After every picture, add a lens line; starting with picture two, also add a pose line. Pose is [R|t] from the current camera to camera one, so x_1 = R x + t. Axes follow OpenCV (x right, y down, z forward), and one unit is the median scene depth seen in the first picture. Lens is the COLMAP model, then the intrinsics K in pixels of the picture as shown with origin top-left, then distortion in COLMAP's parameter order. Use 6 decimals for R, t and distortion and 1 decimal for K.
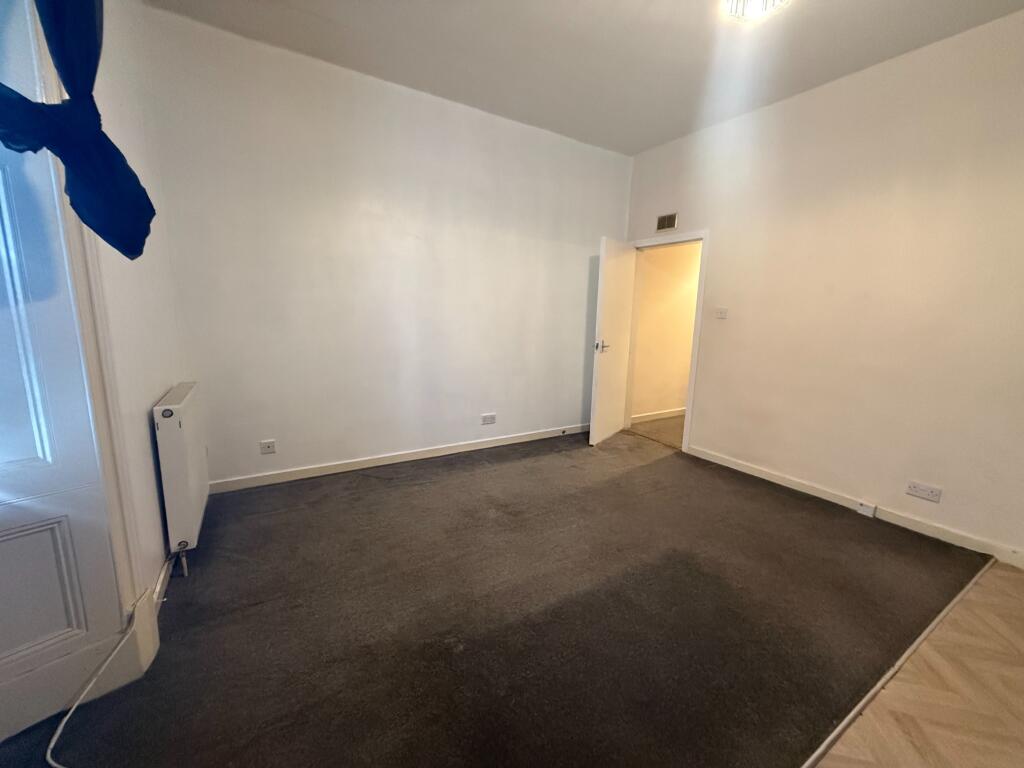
lens RADIAL K [[407.1, 0, 509.4], [0, 407.1, 384.7], [0, 0, 1]] dist [0.012369, 0.000052]
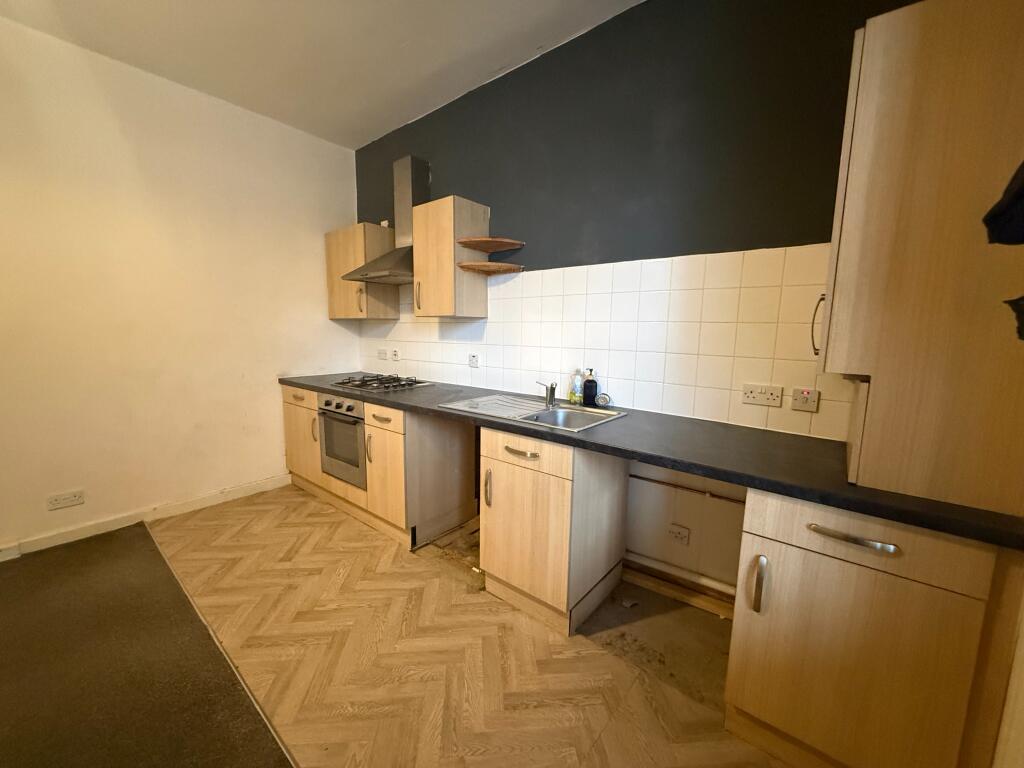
lens RADIAL K [[407.1, 0, 511.0], [0, 407.1, 384.5], [0, 0, 1]] dist [0.012369, 0.000052]
pose [[-0.324586, -0.159153, 0.932370, -0.288606], [0.139220, 0.966967, 0.213525, -0.094819], [-0.935554, 0.199112, -0.291706, 0.364561]]
